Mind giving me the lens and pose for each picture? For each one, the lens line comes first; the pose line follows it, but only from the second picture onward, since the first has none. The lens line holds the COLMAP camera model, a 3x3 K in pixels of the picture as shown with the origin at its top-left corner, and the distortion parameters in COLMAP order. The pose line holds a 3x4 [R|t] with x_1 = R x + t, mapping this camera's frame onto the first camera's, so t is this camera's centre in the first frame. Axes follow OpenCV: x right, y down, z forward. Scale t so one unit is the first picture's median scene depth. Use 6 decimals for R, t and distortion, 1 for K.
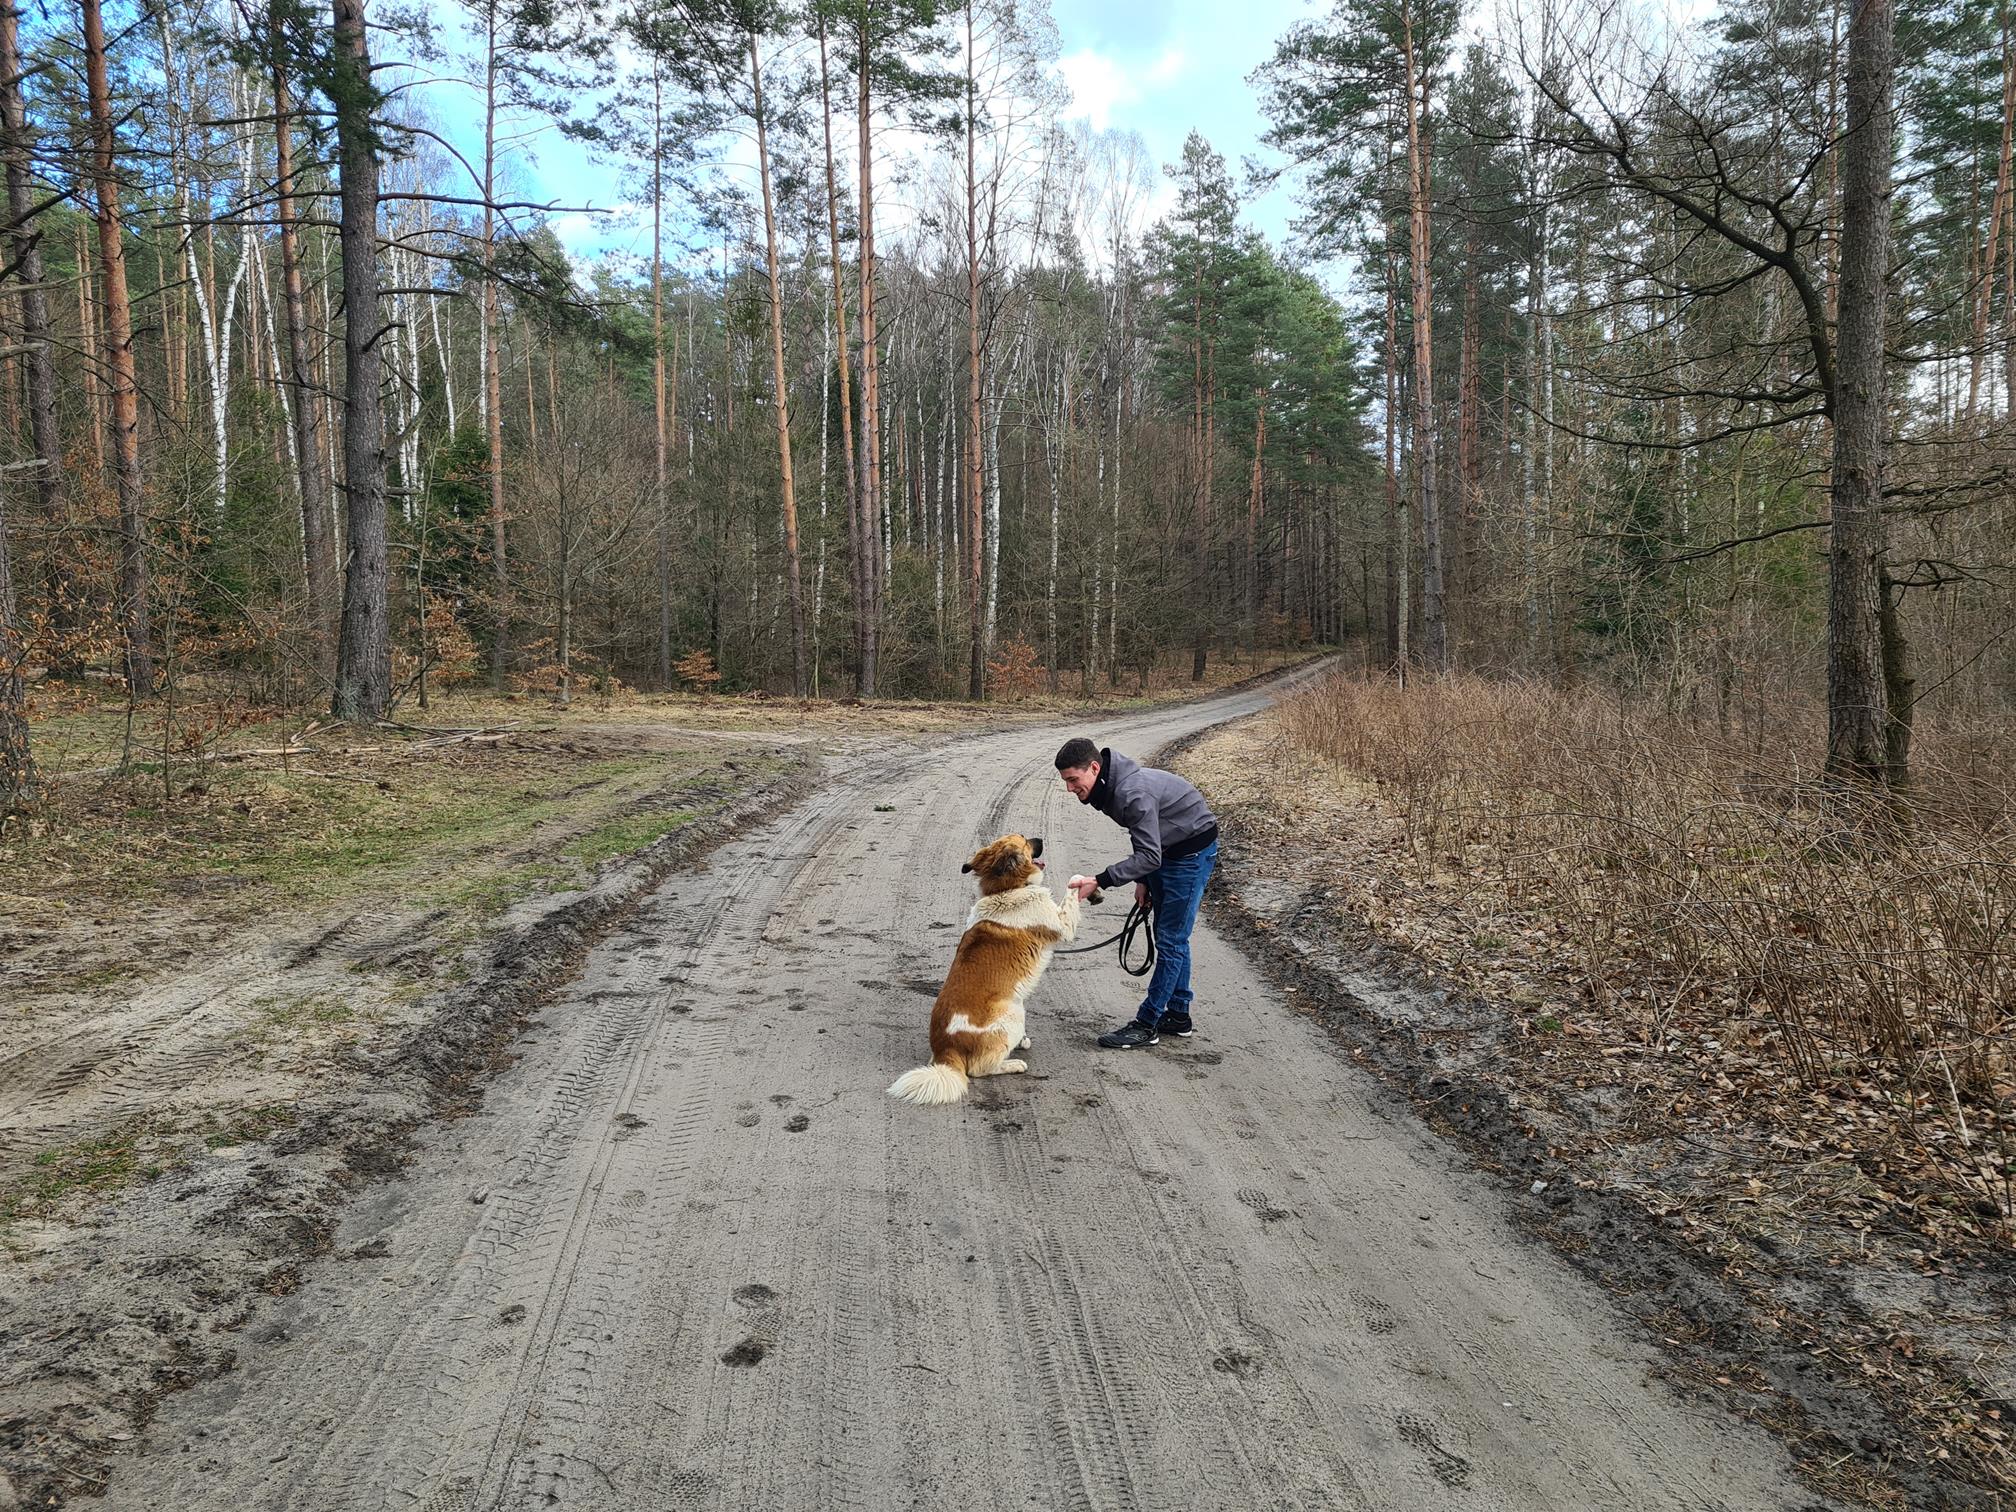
lens RADIAL K [[1746.0, 0, 1018.8], [0, 1746.0, 697.8], [0, 0, 1]] dist [0.078973, -0.077845]
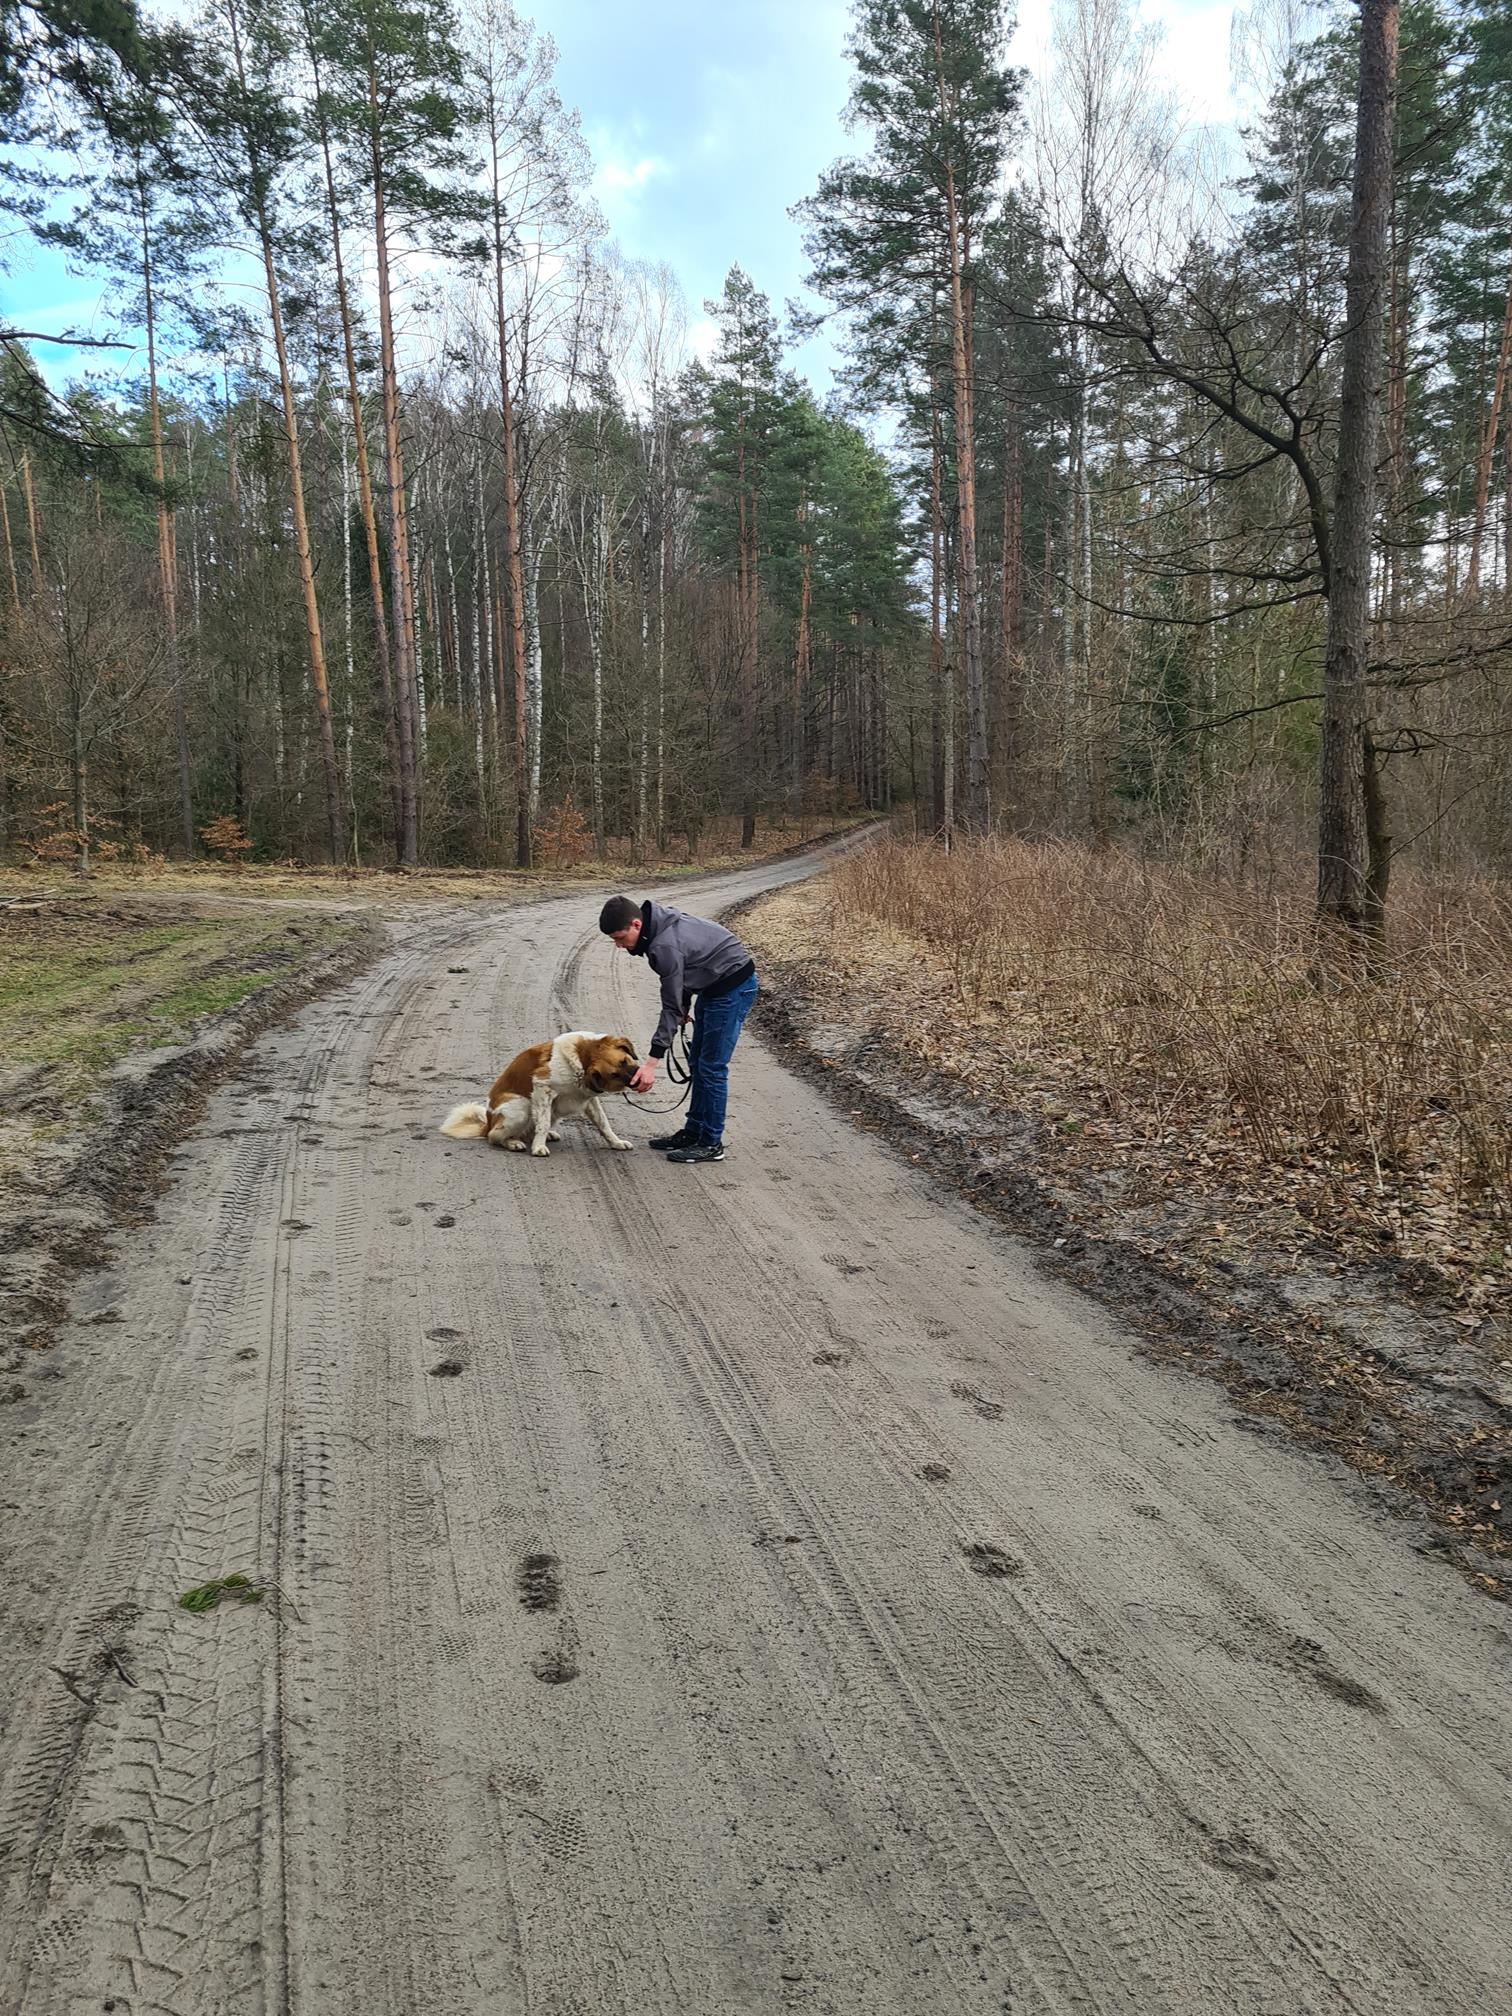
lens RADIAL K [[1746.0, 0, 849.7], [0, 1746.0, 1049.5], [0, 0, 1]] dist [0.078973, -0.077845]
pose [[0.987299, -0.024790, 0.156927, -0.021451], [0.008157, 0.994358, 0.105761, 0.004503], [-0.158664, -0.103137, 0.981931, -0.088820]]
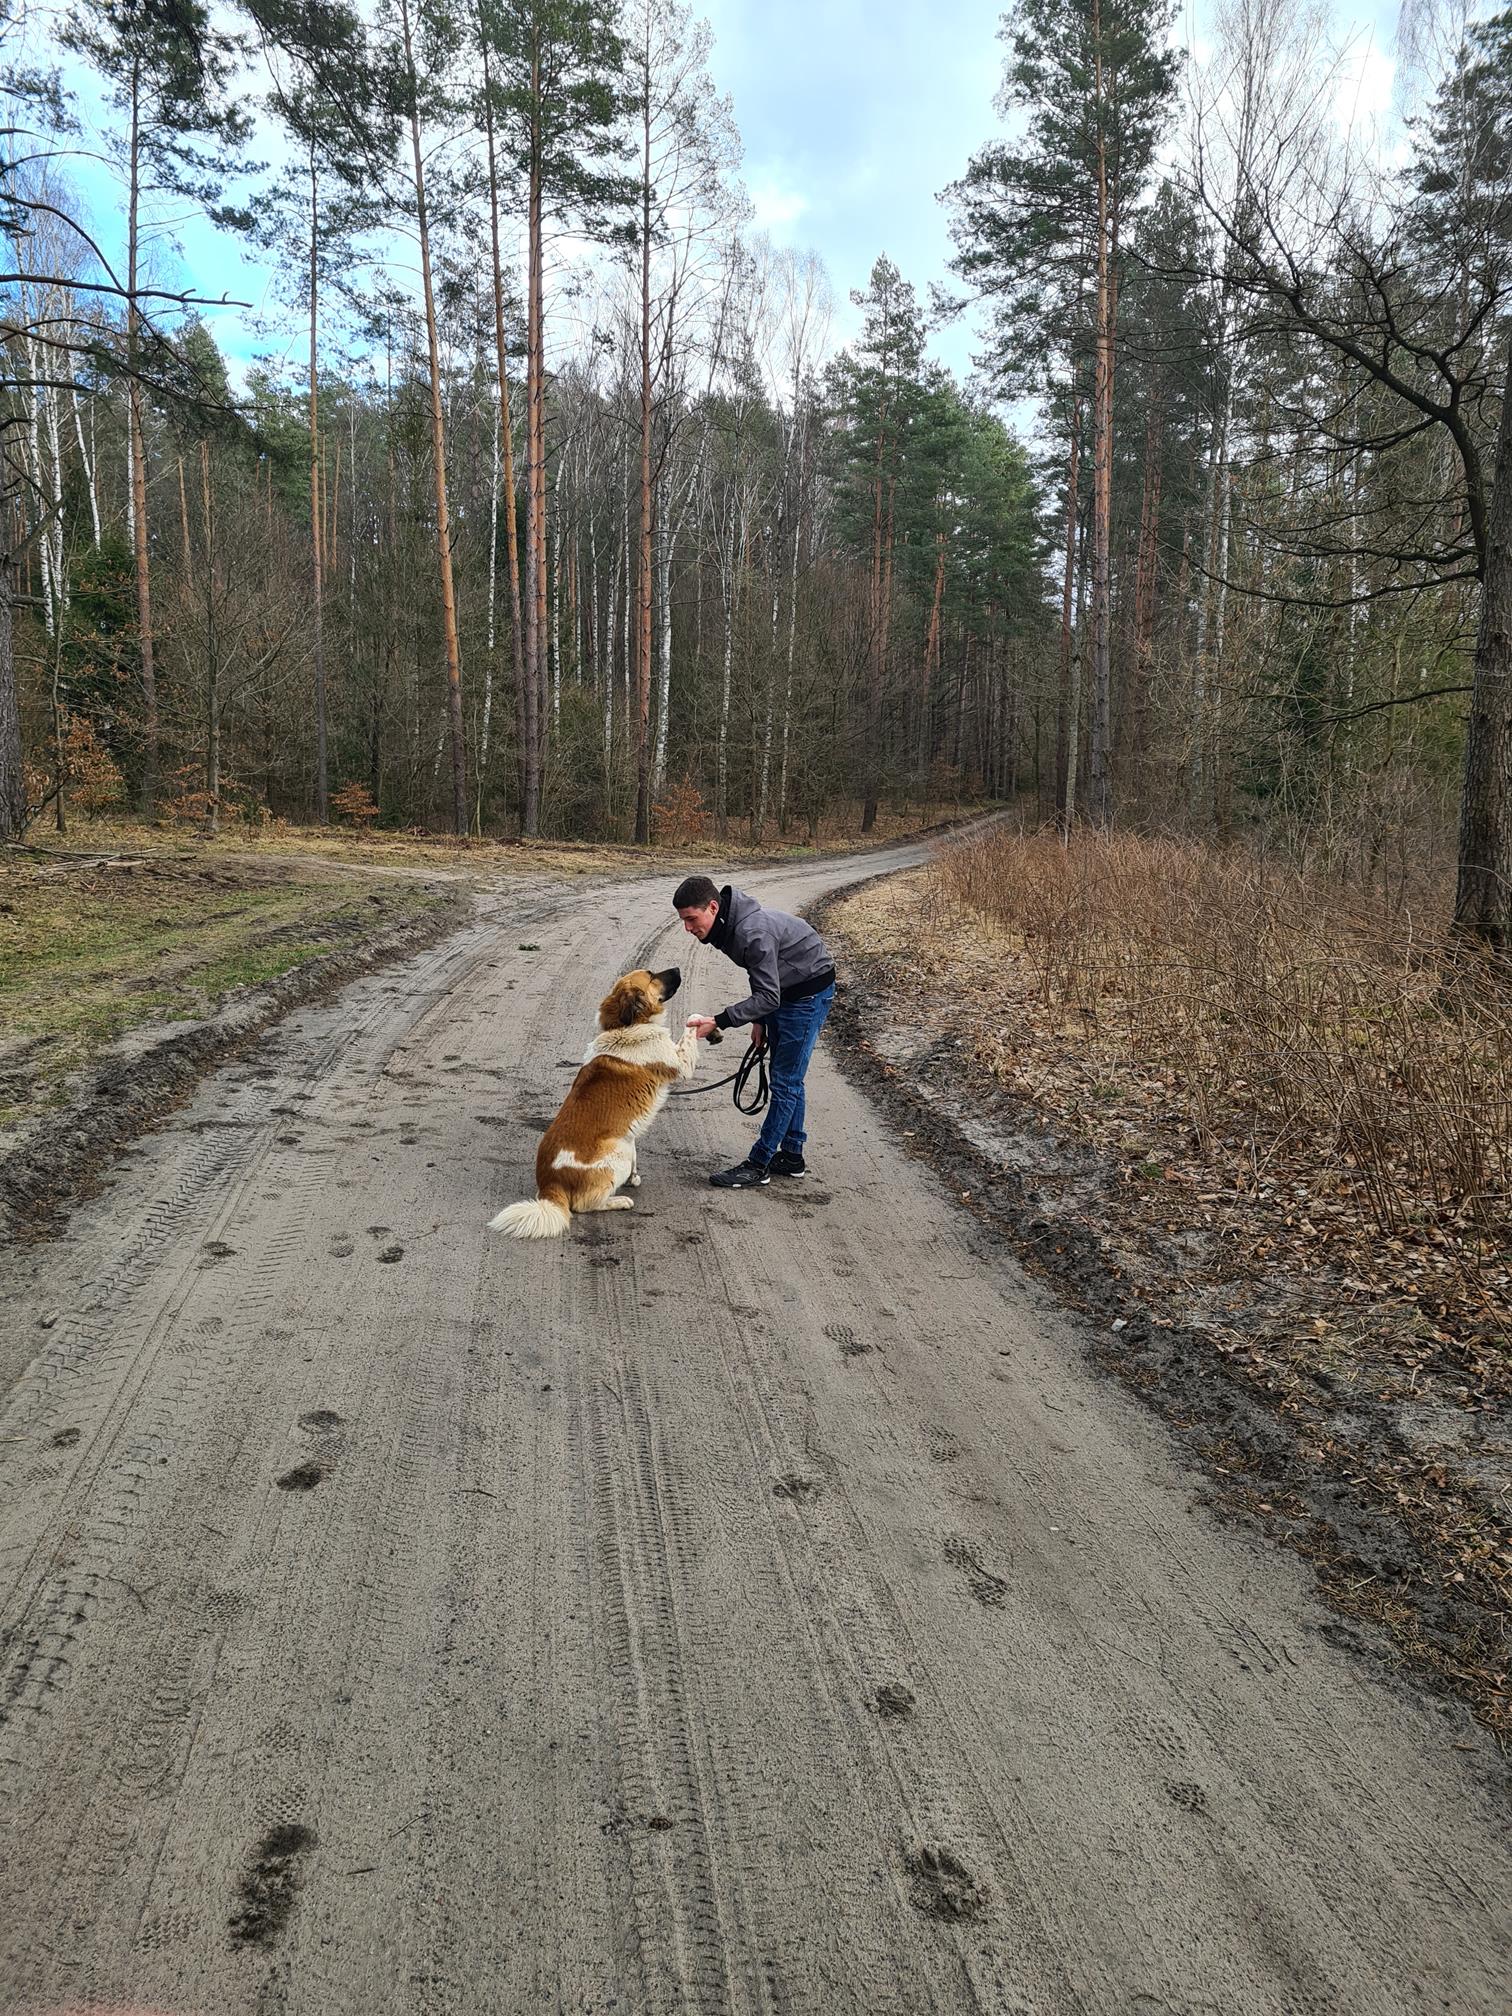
lens RADIAL K [[1739.5, 0, 786.0], [0, 1739.5, 1035.1], [0, 0, 1]] dist [0.072585, -0.073133]
pose [[0.997919, 0.023843, 0.059912, 0.018032], [-0.030215, 0.993713, 0.107803, 0.002838], [-0.056965, -0.109389, 0.992365, 0.009910]]
